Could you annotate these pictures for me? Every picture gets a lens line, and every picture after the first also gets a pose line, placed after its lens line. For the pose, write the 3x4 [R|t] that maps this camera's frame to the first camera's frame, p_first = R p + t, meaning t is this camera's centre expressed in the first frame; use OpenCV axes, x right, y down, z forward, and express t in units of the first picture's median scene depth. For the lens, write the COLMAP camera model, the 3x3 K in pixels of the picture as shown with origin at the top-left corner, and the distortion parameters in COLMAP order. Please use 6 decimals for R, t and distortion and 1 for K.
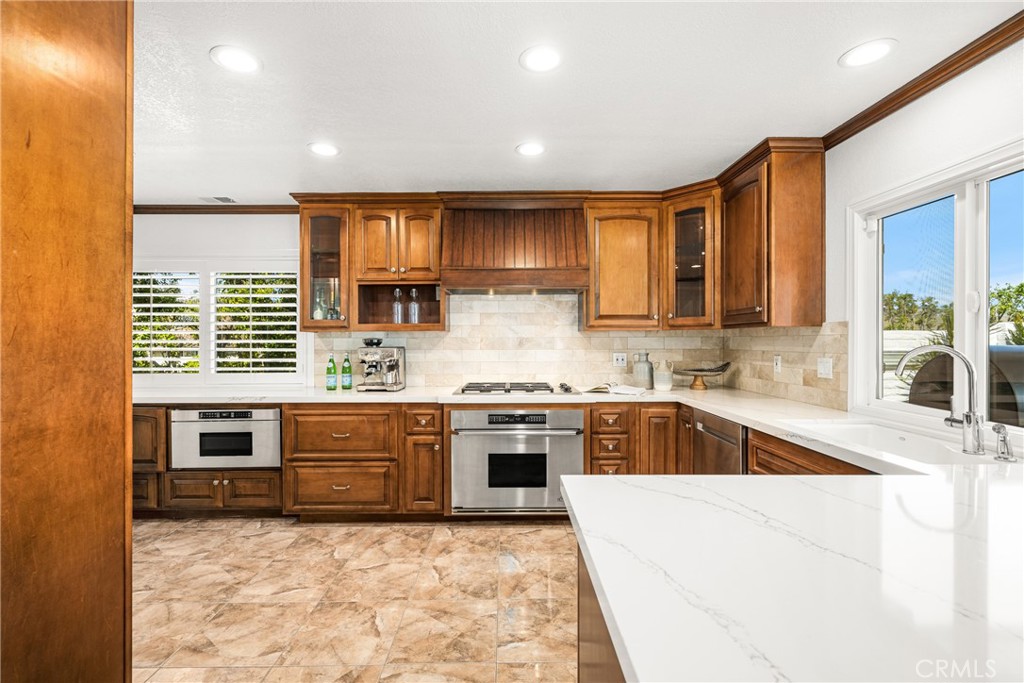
lens RADIAL K [[461.5, 0, 512.0], [0, 461.5, 341.5], [0, 0, 1]] dist [0.008642, -0.000027]
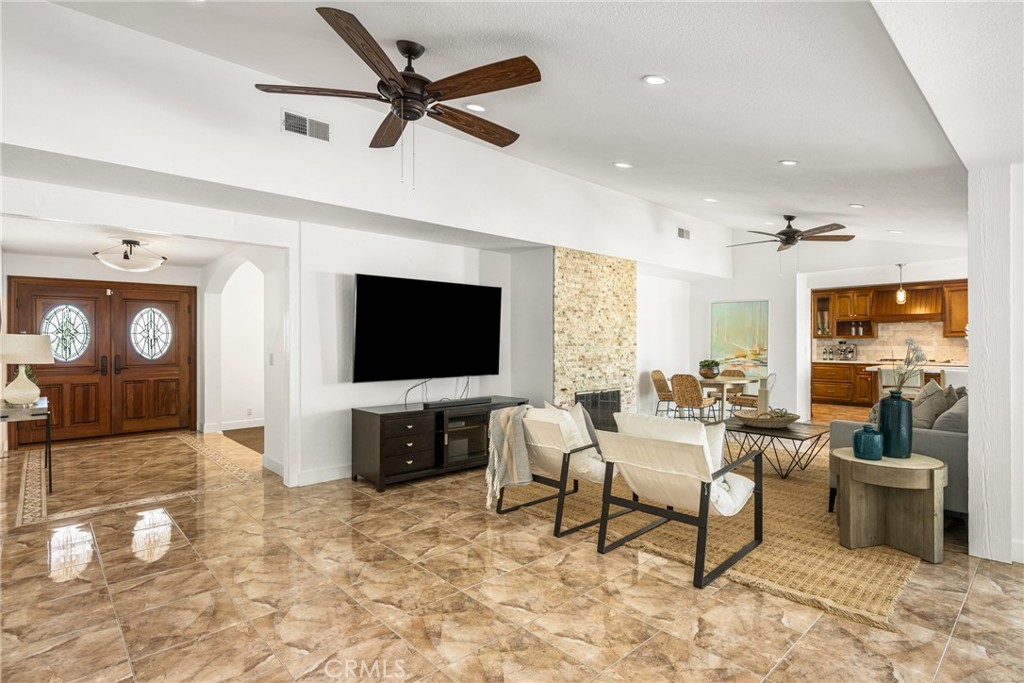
lens RADIAL K [[511.3, 0, 512.0], [0, 511.3, 341.5], [0, 0, 1]] dist [0.000017, -0.000035]
pose [[0.670604, -0.001016, -0.741814, 0.633407], [-0.003917, 0.999980, -0.004911, 0.018262], [0.741805, 0.006199, 0.670587, -2.489403]]
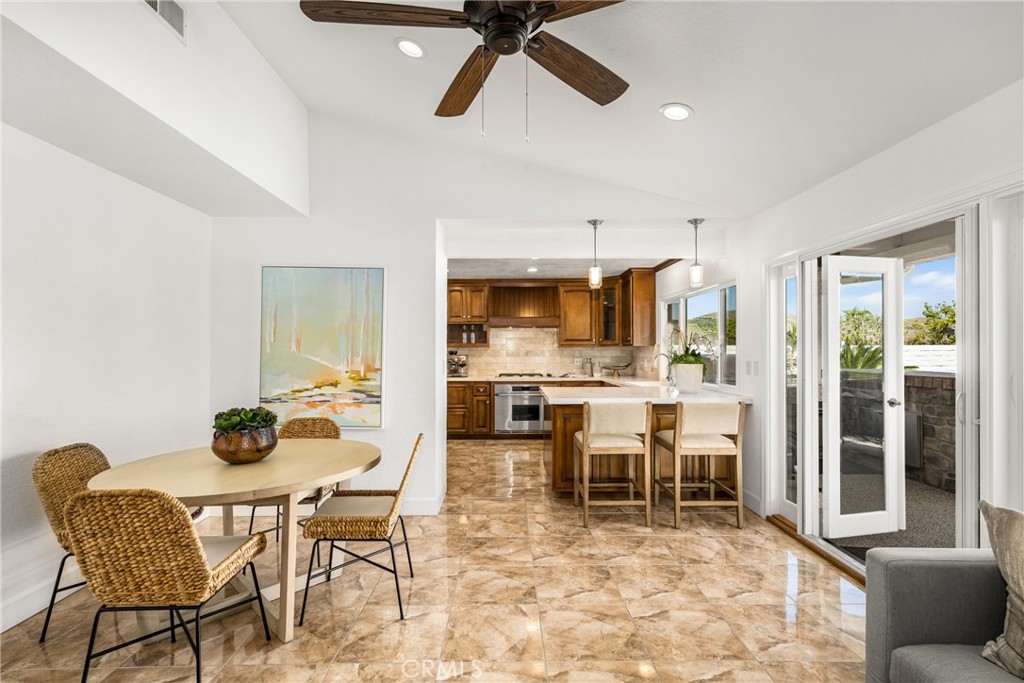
lens RADIAL K [[477.2, 0, 512.0], [0, 477.2, 341.5], [0, 0, 1]] dist [0.000125, -0.000051]
pose [[0.999989, -0.000561, -0.004721, -0.037183], [0.000443, 0.999689, -0.024949, 0.004465], [0.004734, 0.024947, 0.999678, -1.084023]]
